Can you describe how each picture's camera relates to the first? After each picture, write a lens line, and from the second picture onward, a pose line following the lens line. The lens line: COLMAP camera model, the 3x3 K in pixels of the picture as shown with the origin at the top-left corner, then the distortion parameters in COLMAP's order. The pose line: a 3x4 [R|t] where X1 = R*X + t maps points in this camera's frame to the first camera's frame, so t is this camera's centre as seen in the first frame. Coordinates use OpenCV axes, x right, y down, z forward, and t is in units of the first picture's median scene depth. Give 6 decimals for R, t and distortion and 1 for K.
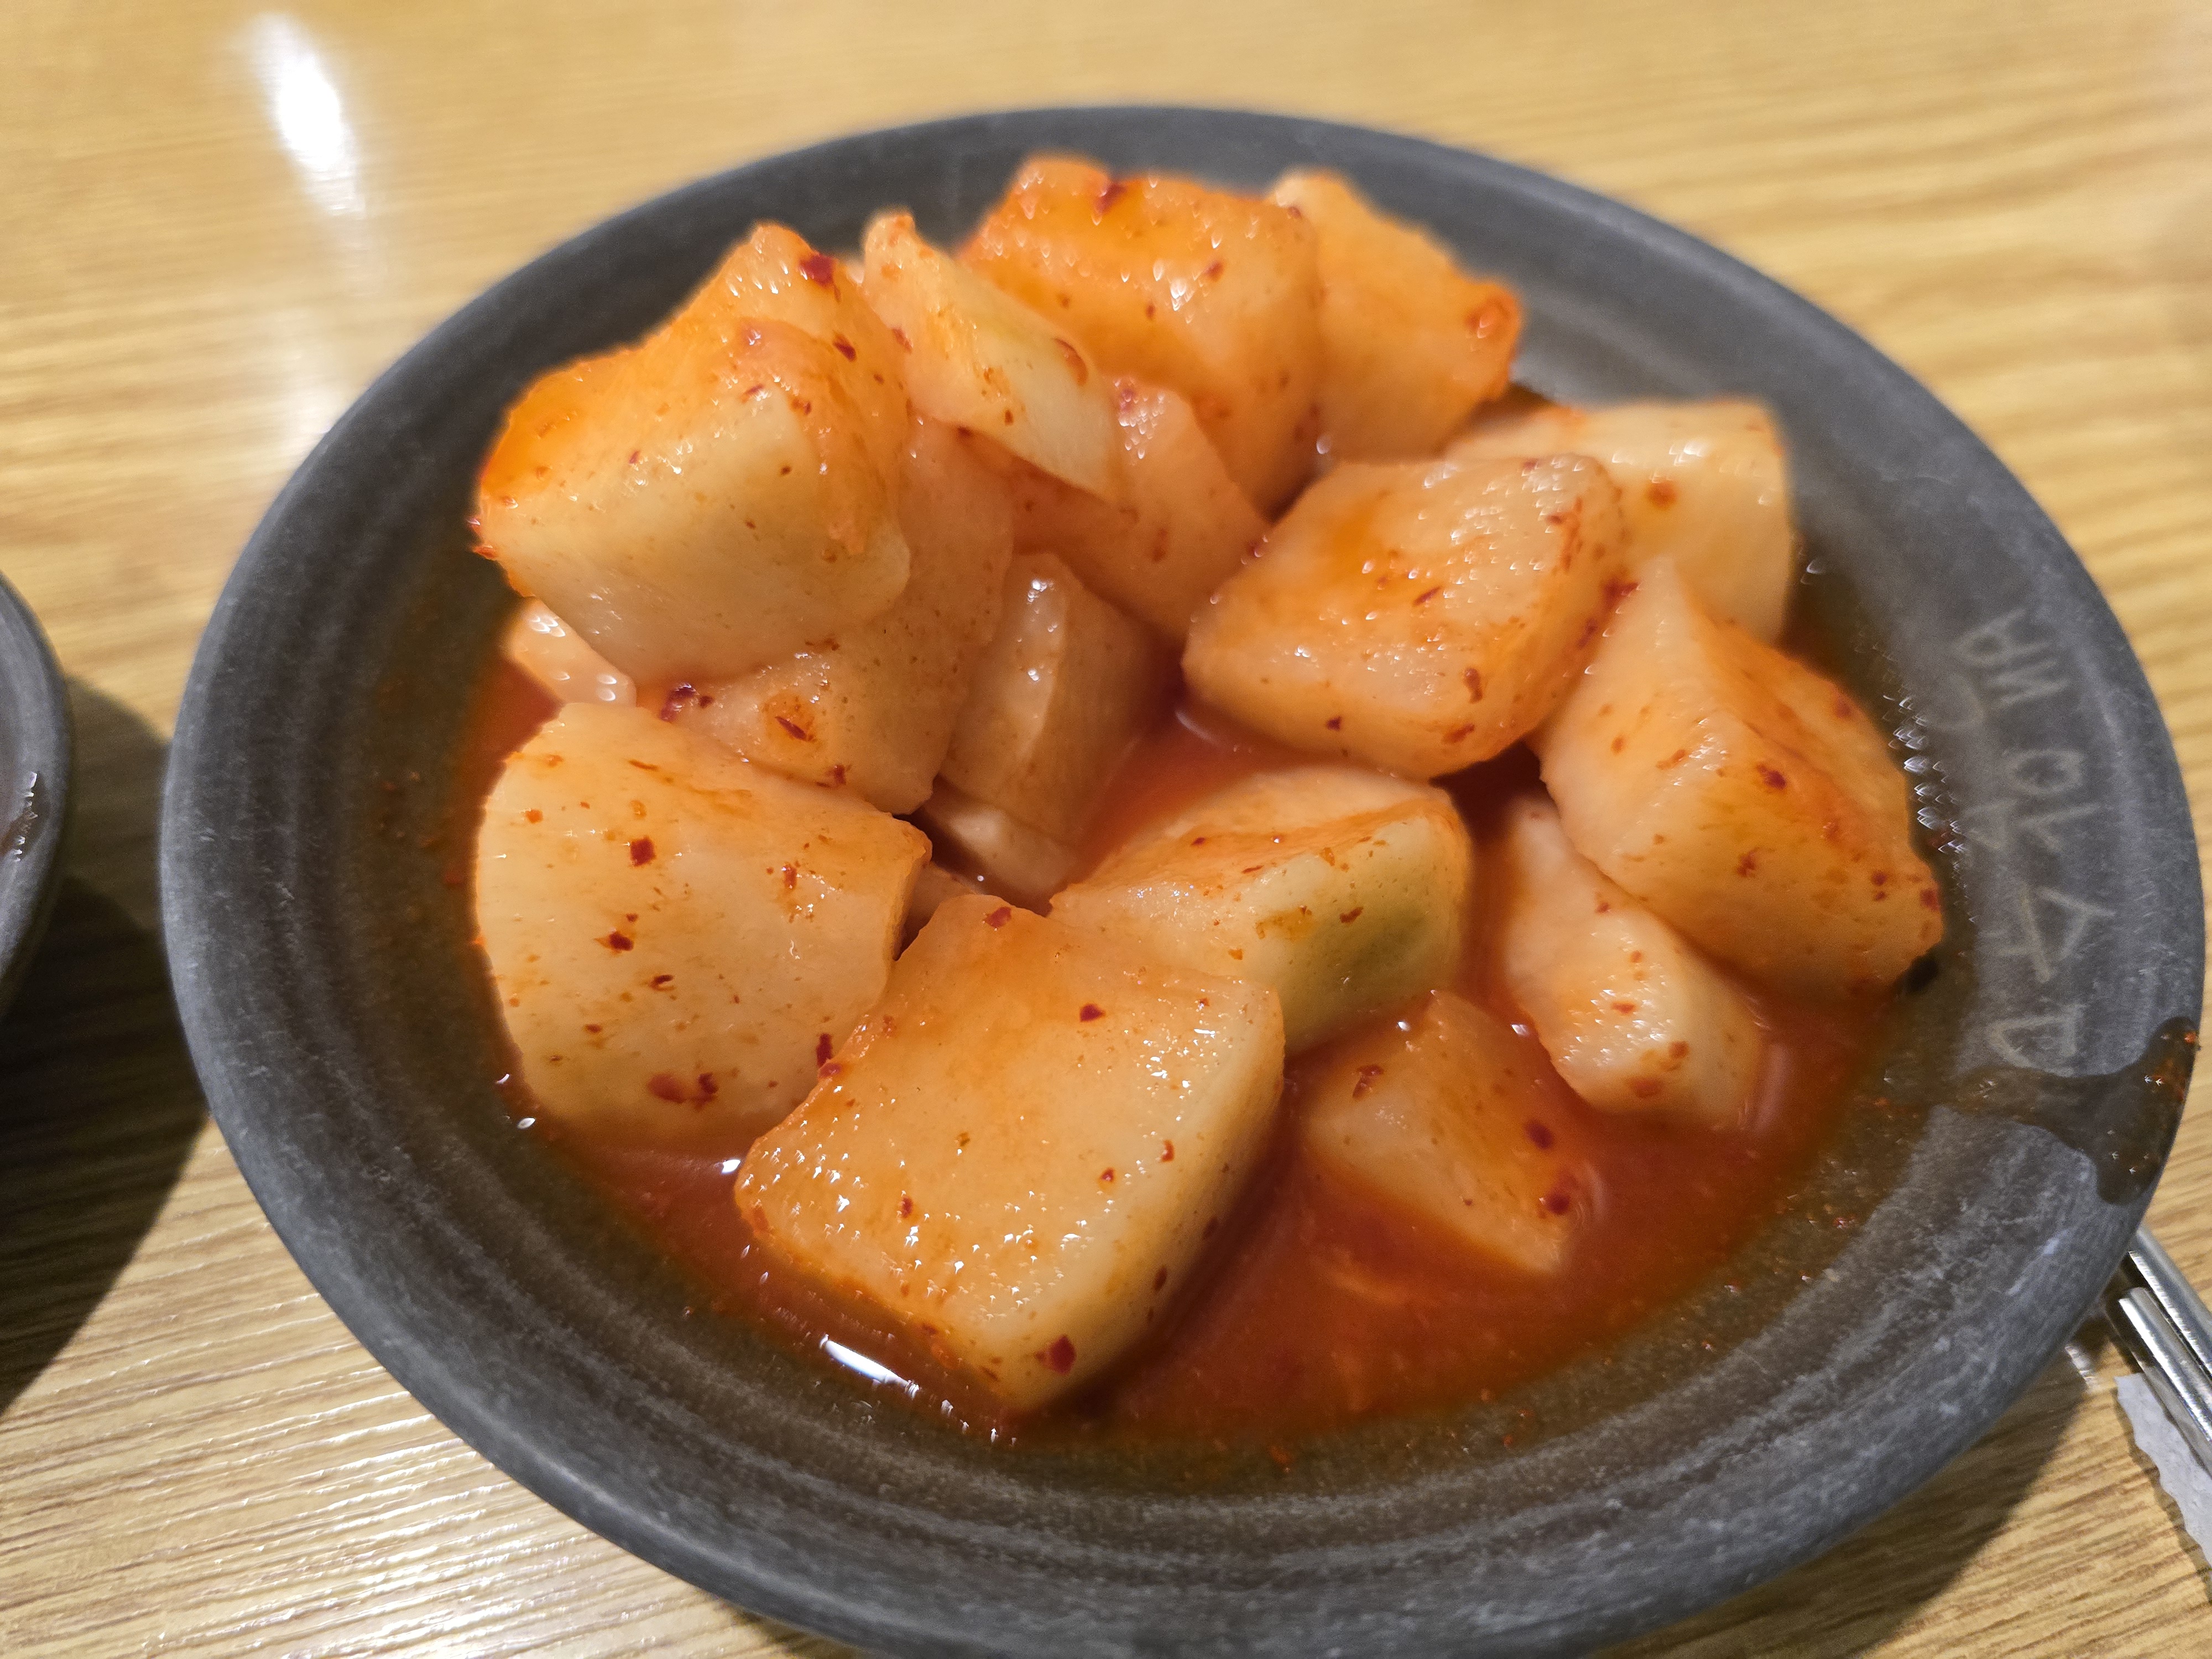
lens RADIAL K [[1498.1, 0, 1106.0], [0, 1498.1, 829.5], [0, 0, 1]] dist [-0.042457, 0.002576]
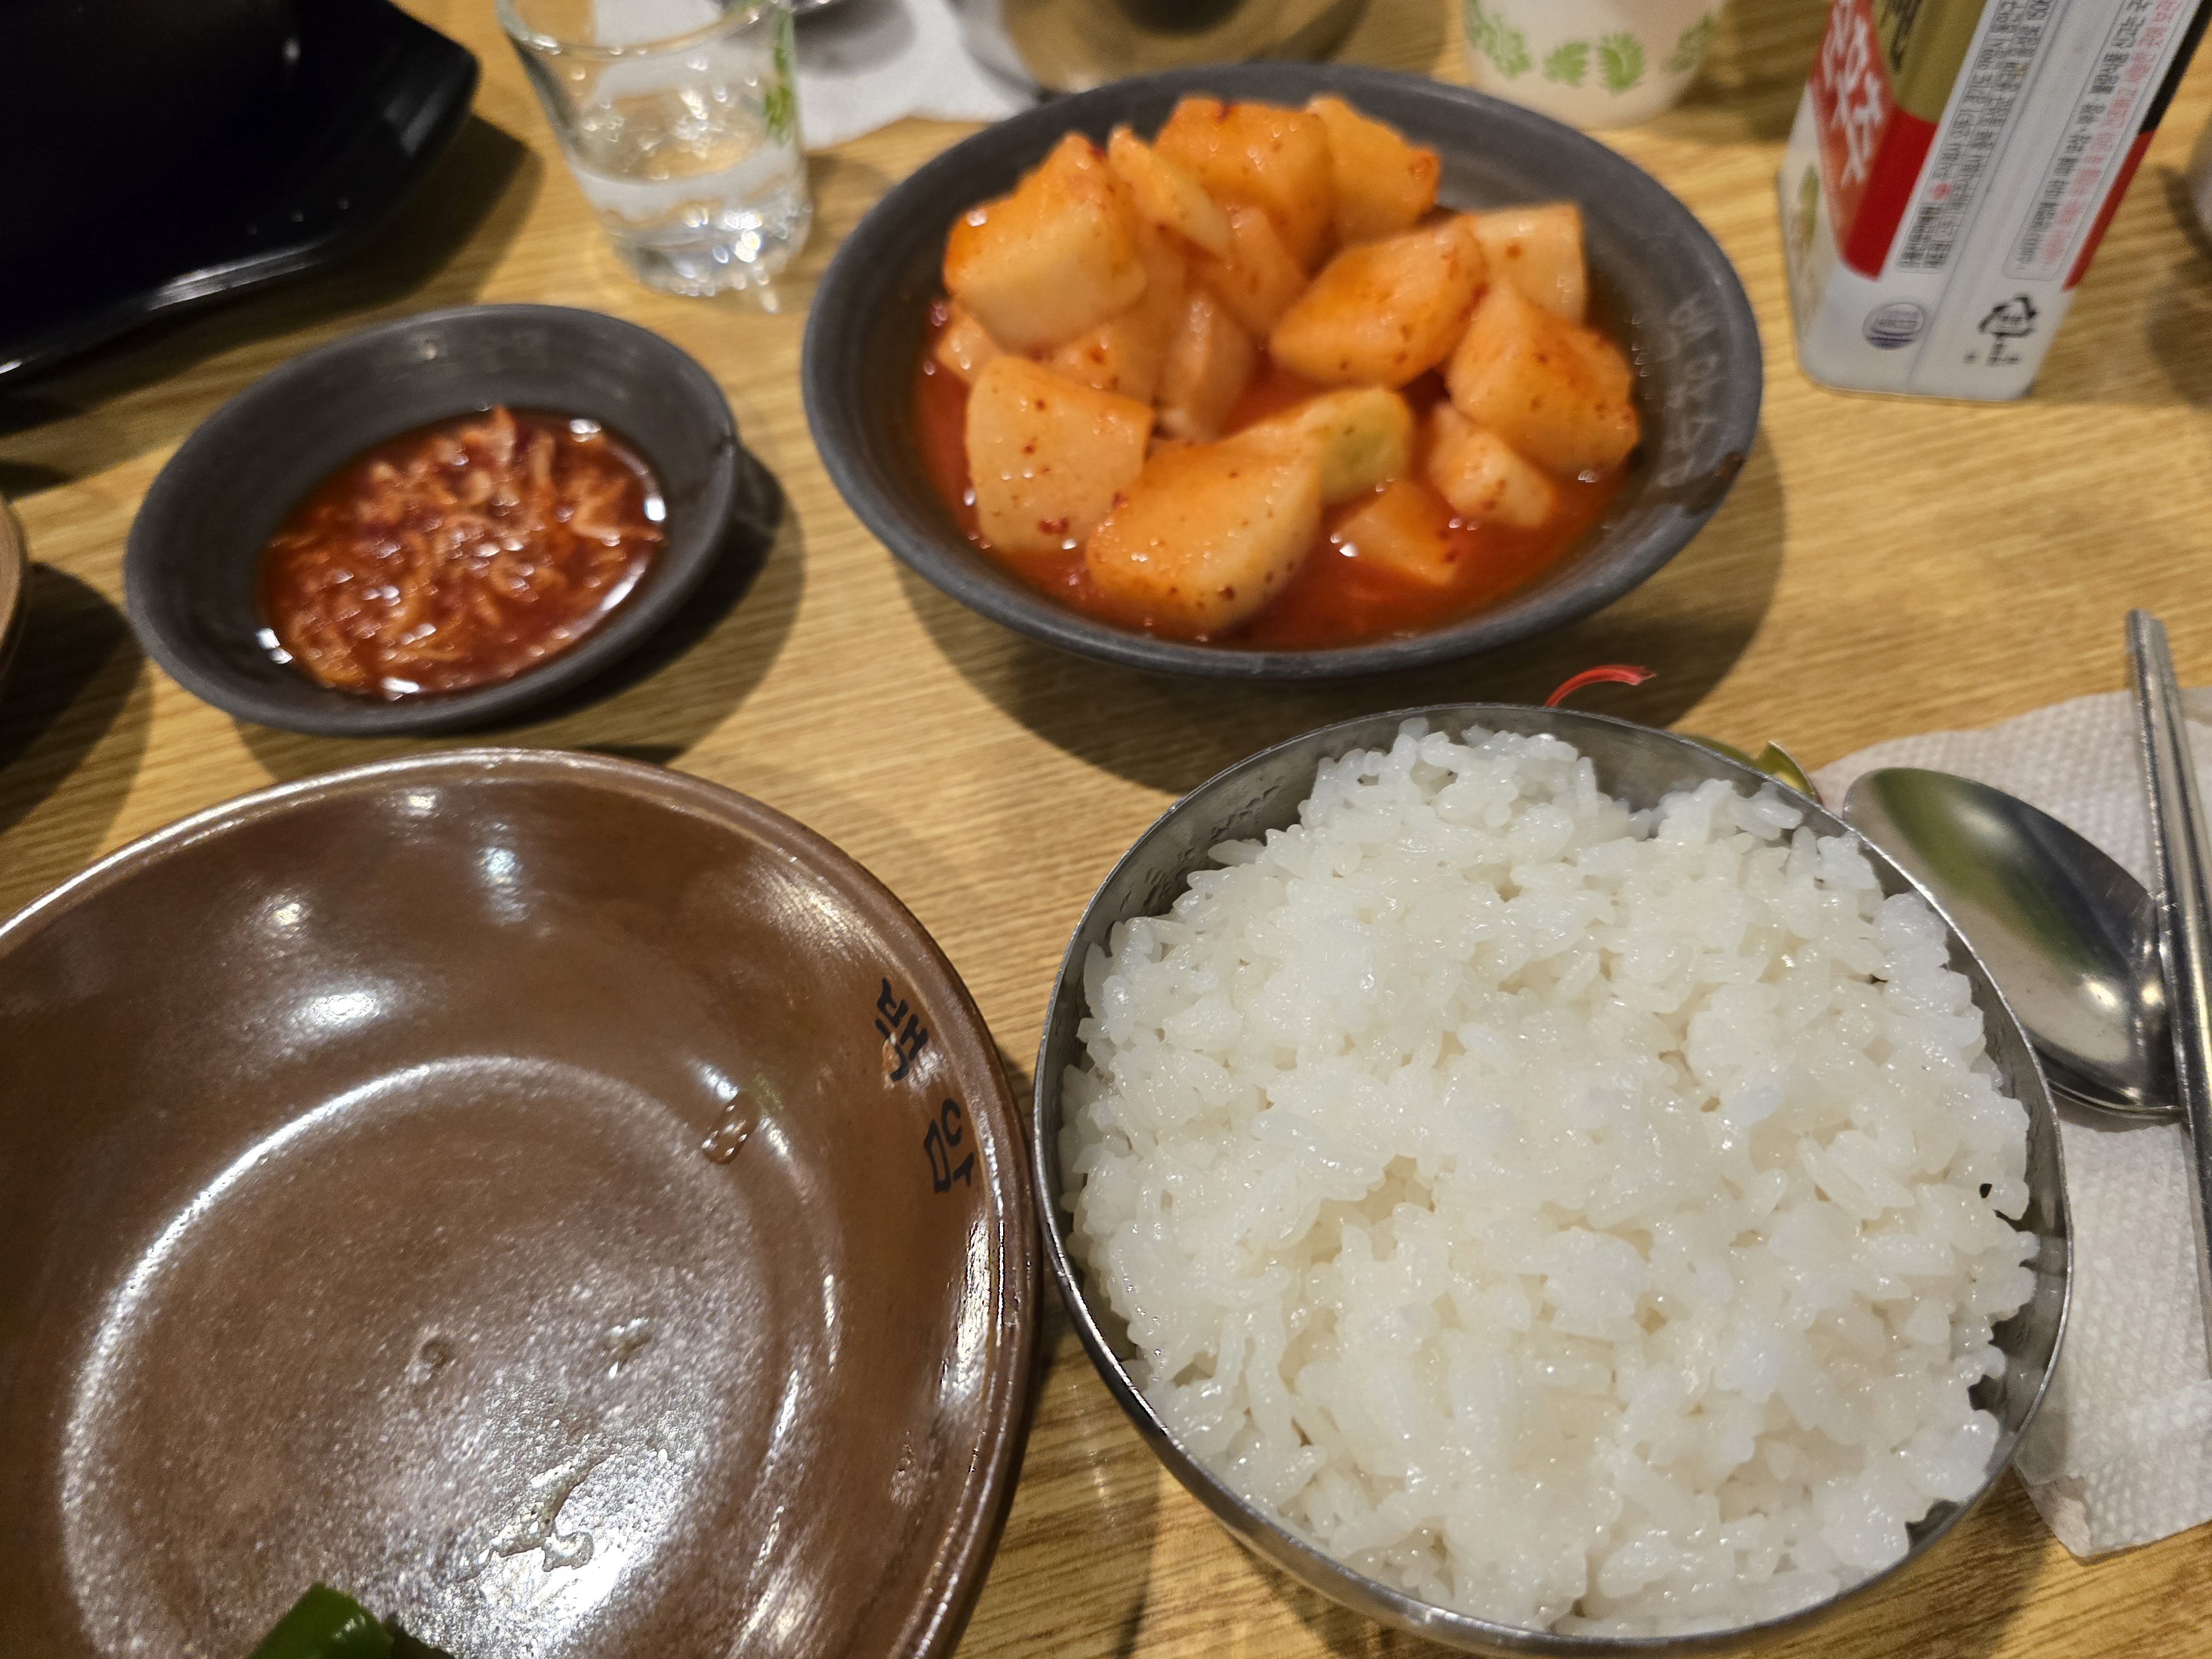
lens RADIAL K [[1498.6, 0, 1163.1], [0, 1498.6, 827.8], [0, 0, 1]] dist [0.001352, 0.001309]
pose [[0.997681, -0.050396, -0.045746, -0.034256], [0.051089, 0.998594, 0.014110, 0.538198], [0.044971, -0.016415, 0.998853, -1.117932]]
